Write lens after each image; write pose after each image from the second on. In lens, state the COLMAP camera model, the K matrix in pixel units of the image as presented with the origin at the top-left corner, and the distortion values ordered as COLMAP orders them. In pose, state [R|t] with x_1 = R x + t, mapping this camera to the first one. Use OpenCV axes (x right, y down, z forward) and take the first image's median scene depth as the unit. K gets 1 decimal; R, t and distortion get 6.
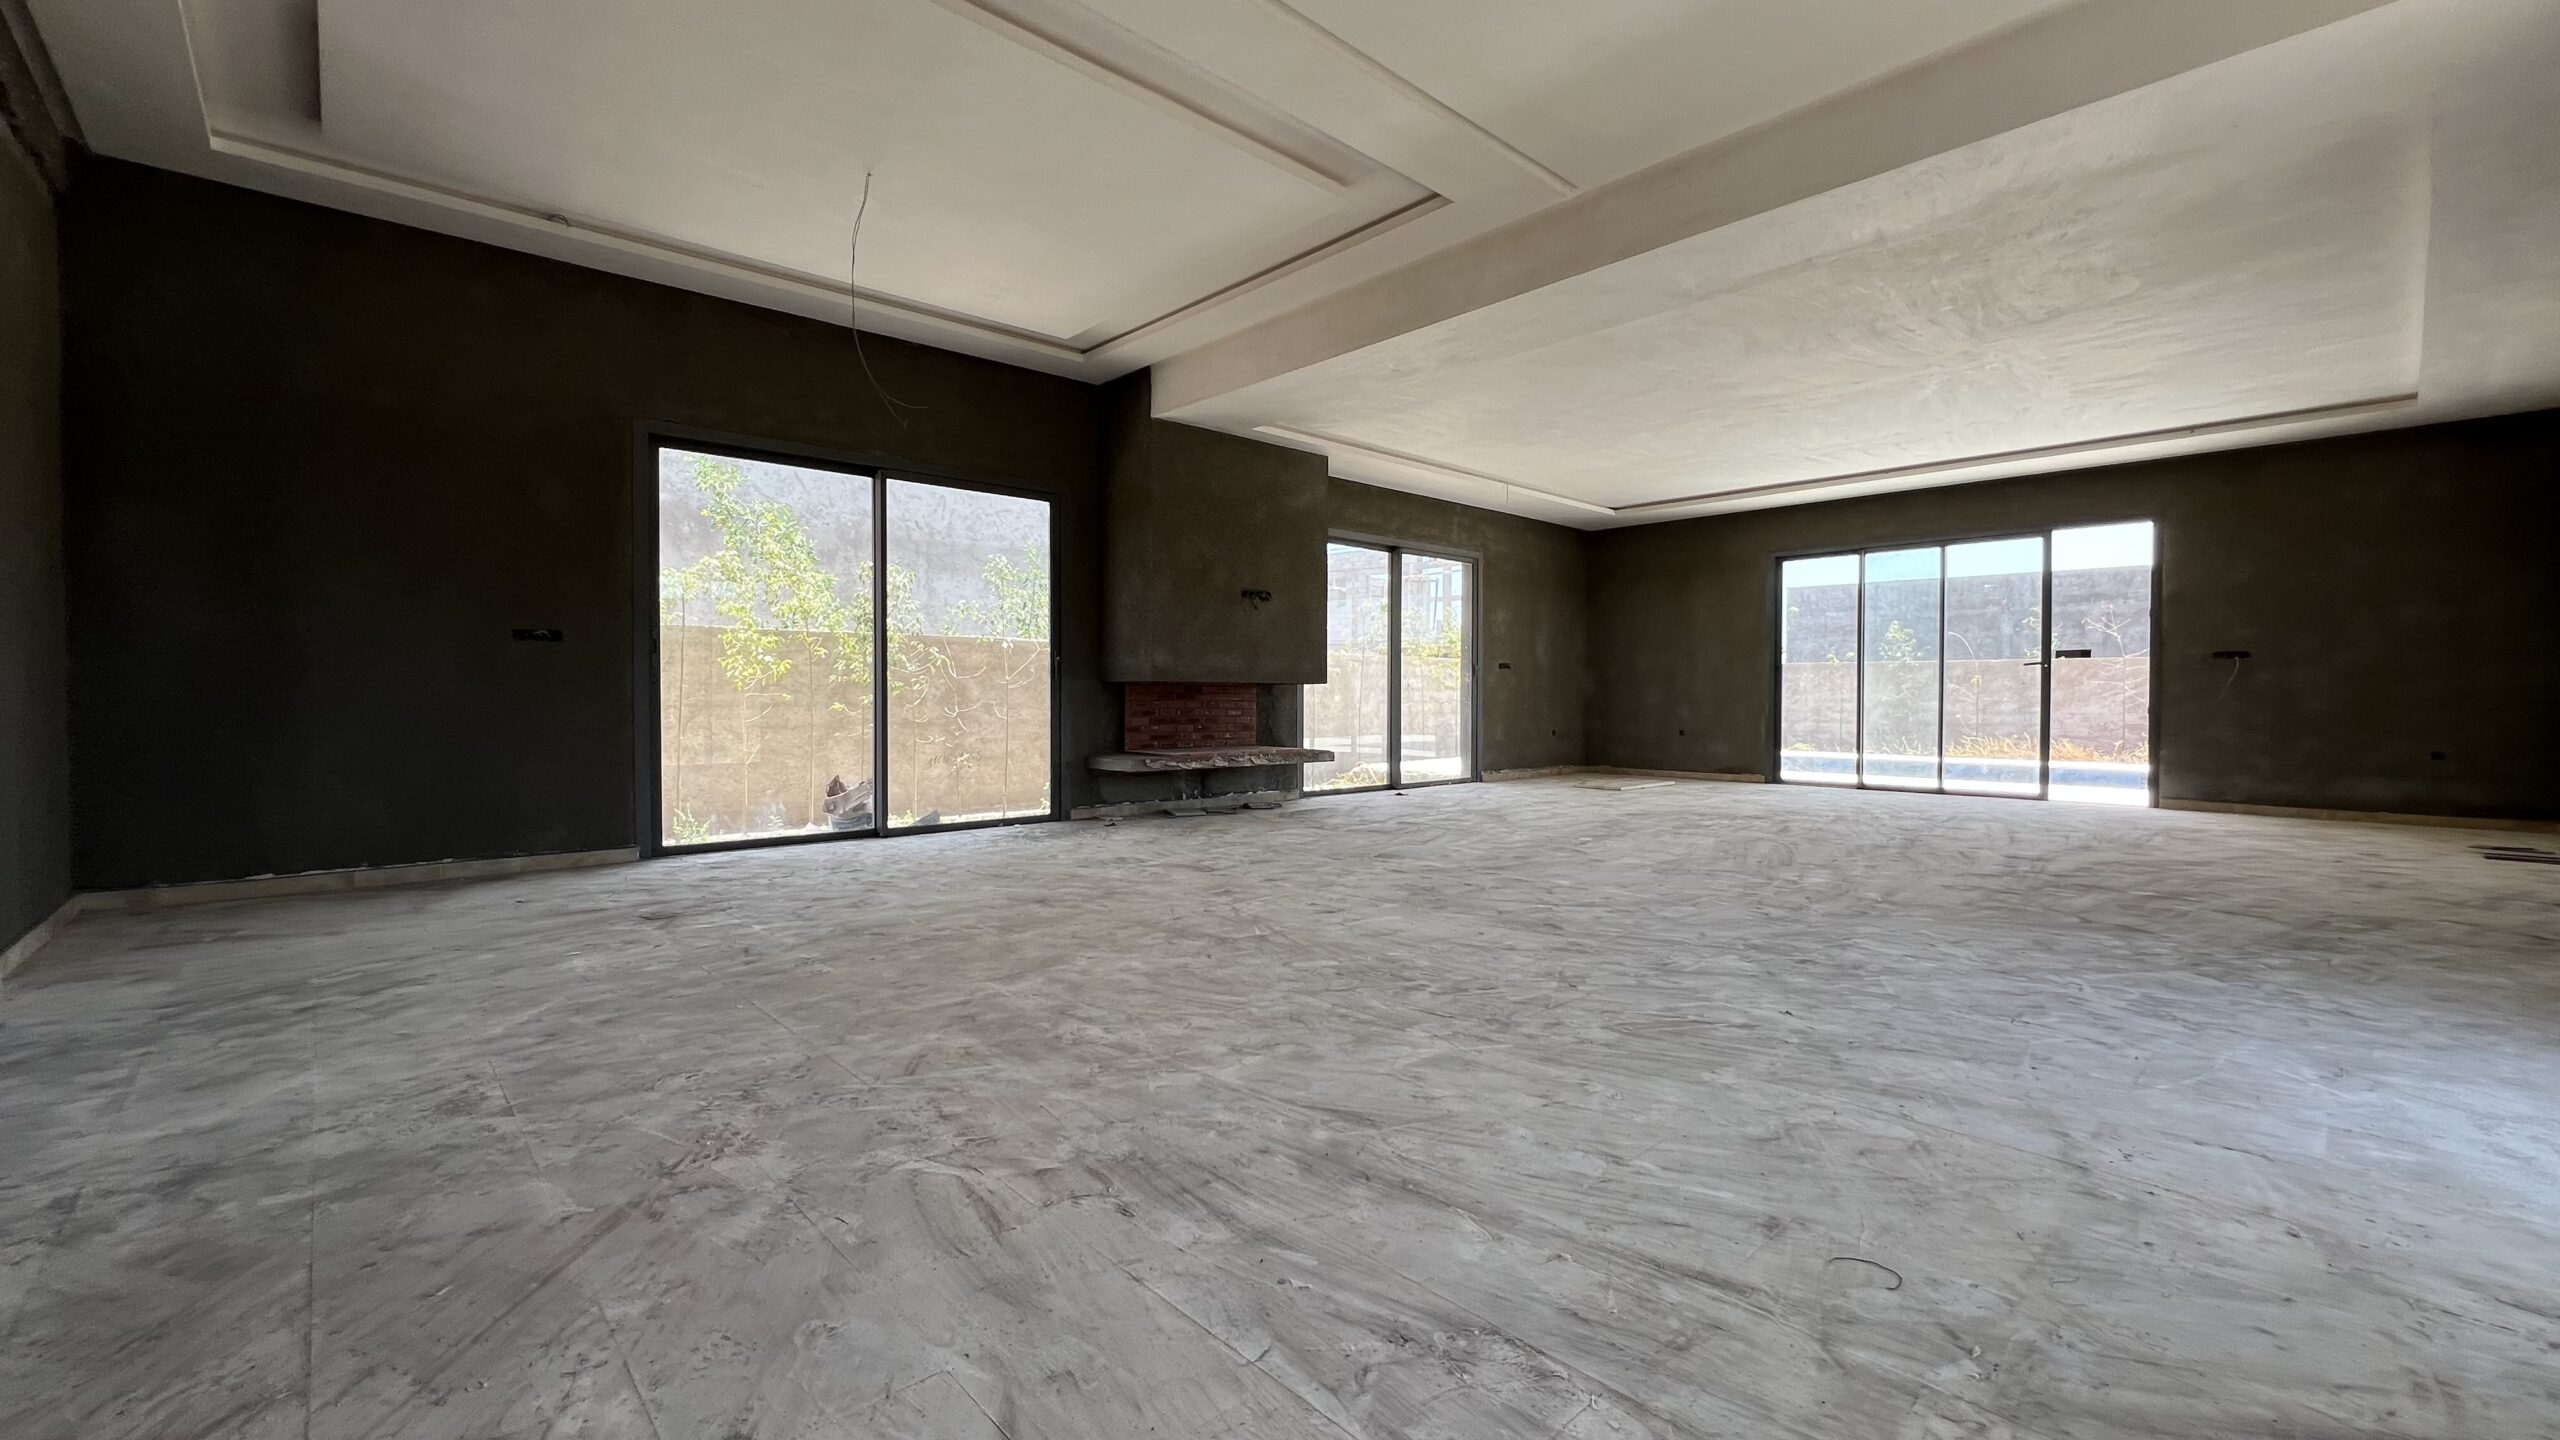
lens RADIAL K [[1030.1, 0, 1270.6], [0, 1030.1, 713.6], [0, 0, 1]] dist [0.000242, 0.000005]
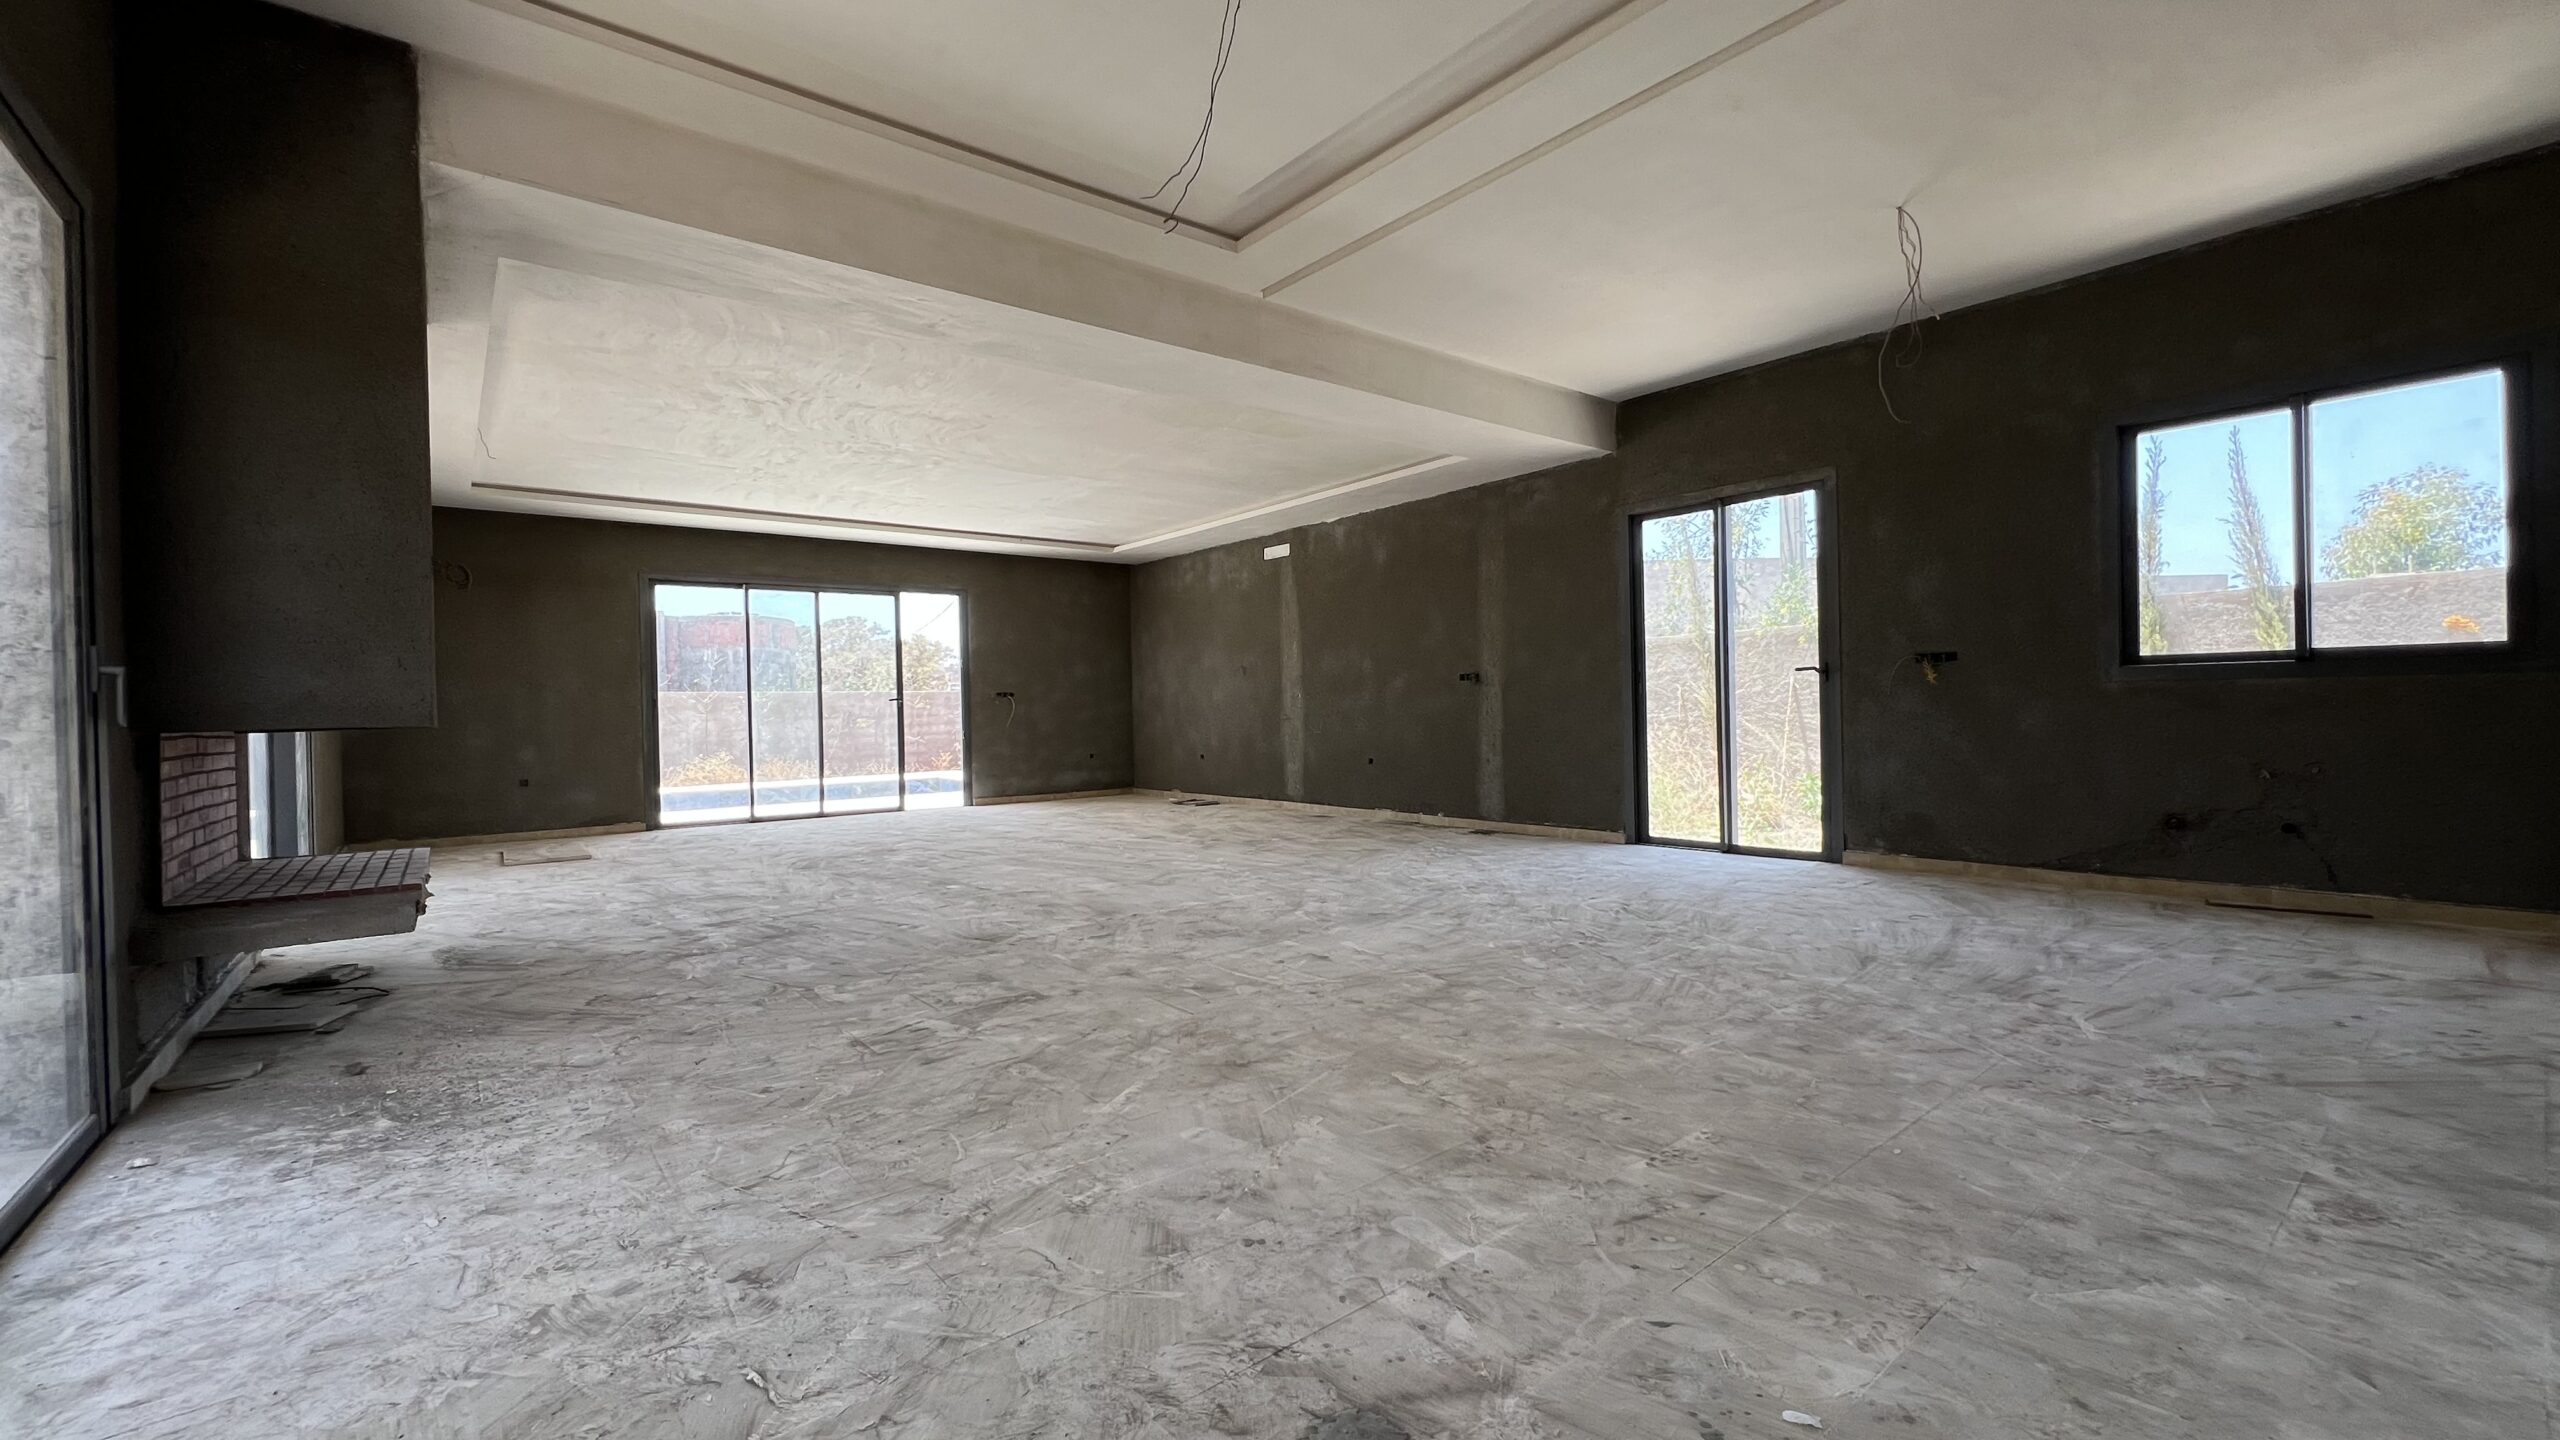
lens RADIAL K [[1025.4, 0, 1273.4], [0, 1025.4, 712.6], [0, 0, 1]] dist [-0.003660, 0.000477]
pose [[0.065795, -0.005917, 0.997816, -1.263750], [0.037139, 0.999304, 0.003477, -0.058168], [-0.997142, 0.036830, 0.065969, 1.361065]]
